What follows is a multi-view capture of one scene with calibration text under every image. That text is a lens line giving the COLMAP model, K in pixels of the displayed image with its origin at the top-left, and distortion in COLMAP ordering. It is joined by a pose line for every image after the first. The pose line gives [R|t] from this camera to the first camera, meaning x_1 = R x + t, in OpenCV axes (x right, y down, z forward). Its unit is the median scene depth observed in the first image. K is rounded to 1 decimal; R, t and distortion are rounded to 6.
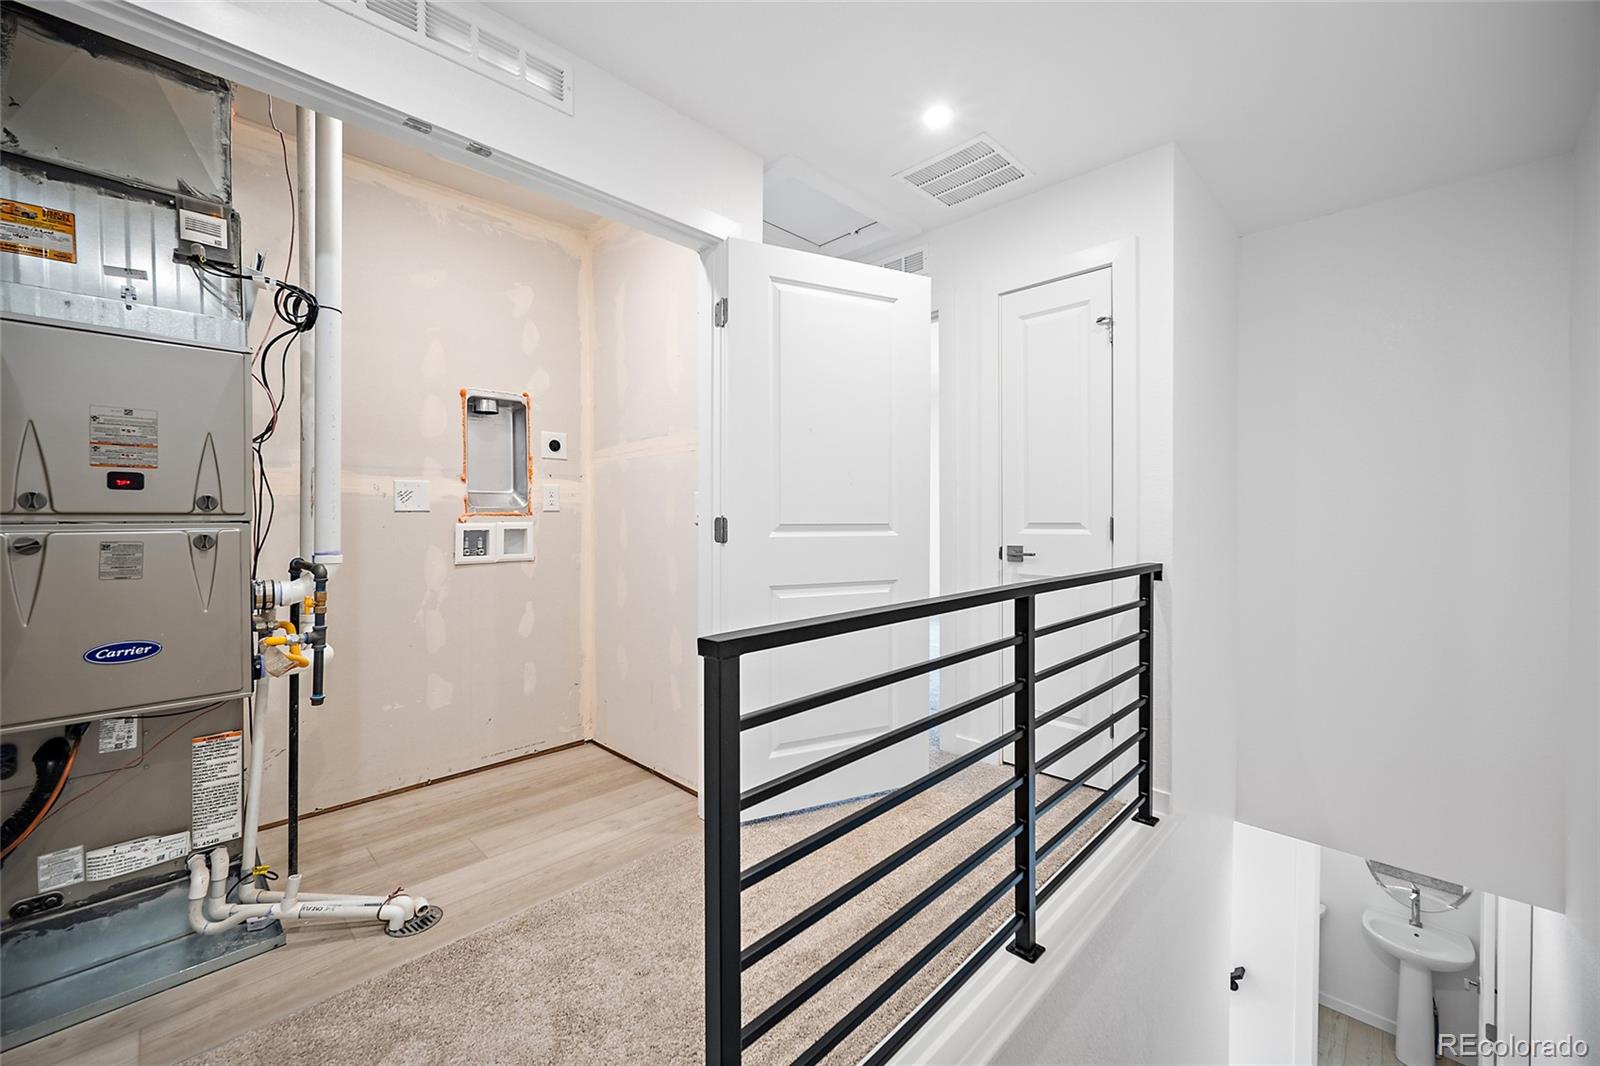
lens RADIAL K [[634.5, 0, 802.5], [0, 634.5, 525.8], [0, 0, 1]] dist [-0.001732, 0.000076]
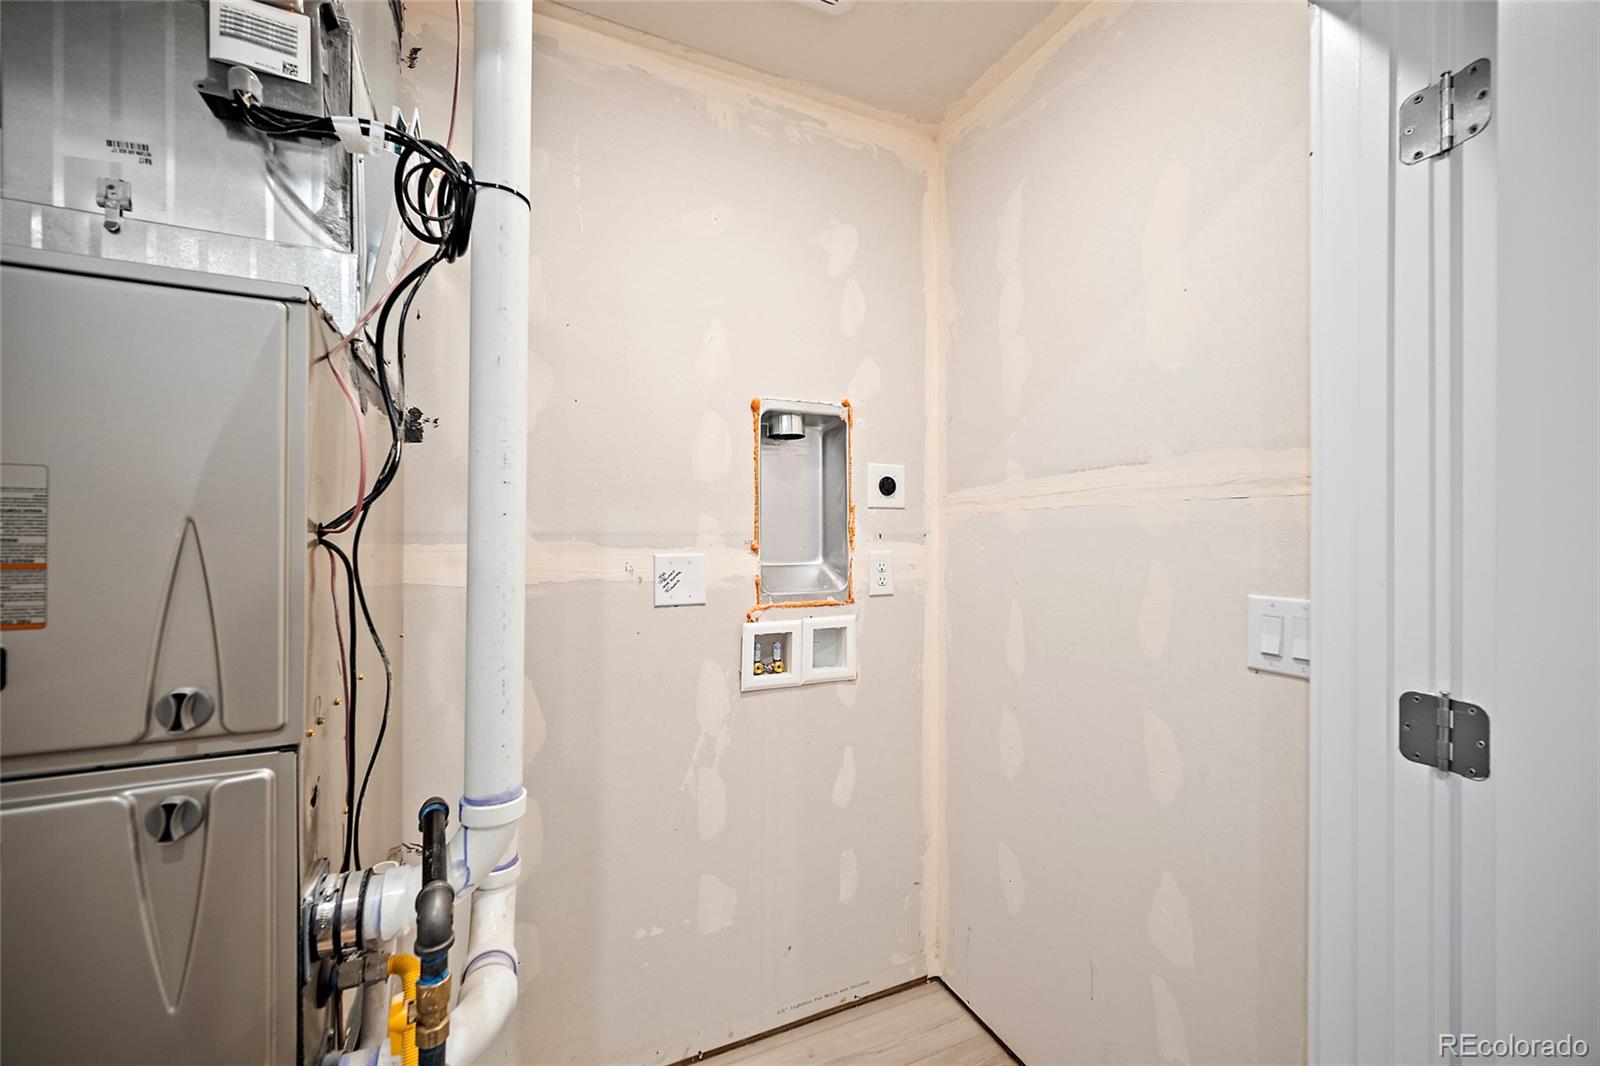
lens RADIAL K [[634.5, 0, 804.3], [0, 634.5, 539.8], [0, 0, 1]] dist [-0.001732, 0.000076]
pose [[0.933378, 0.004930, -0.358861, -0.264520], [-0.007993, 0.999943, -0.007052, -0.075008], [0.358806, 0.009451, 0.933364, 0.438224]]
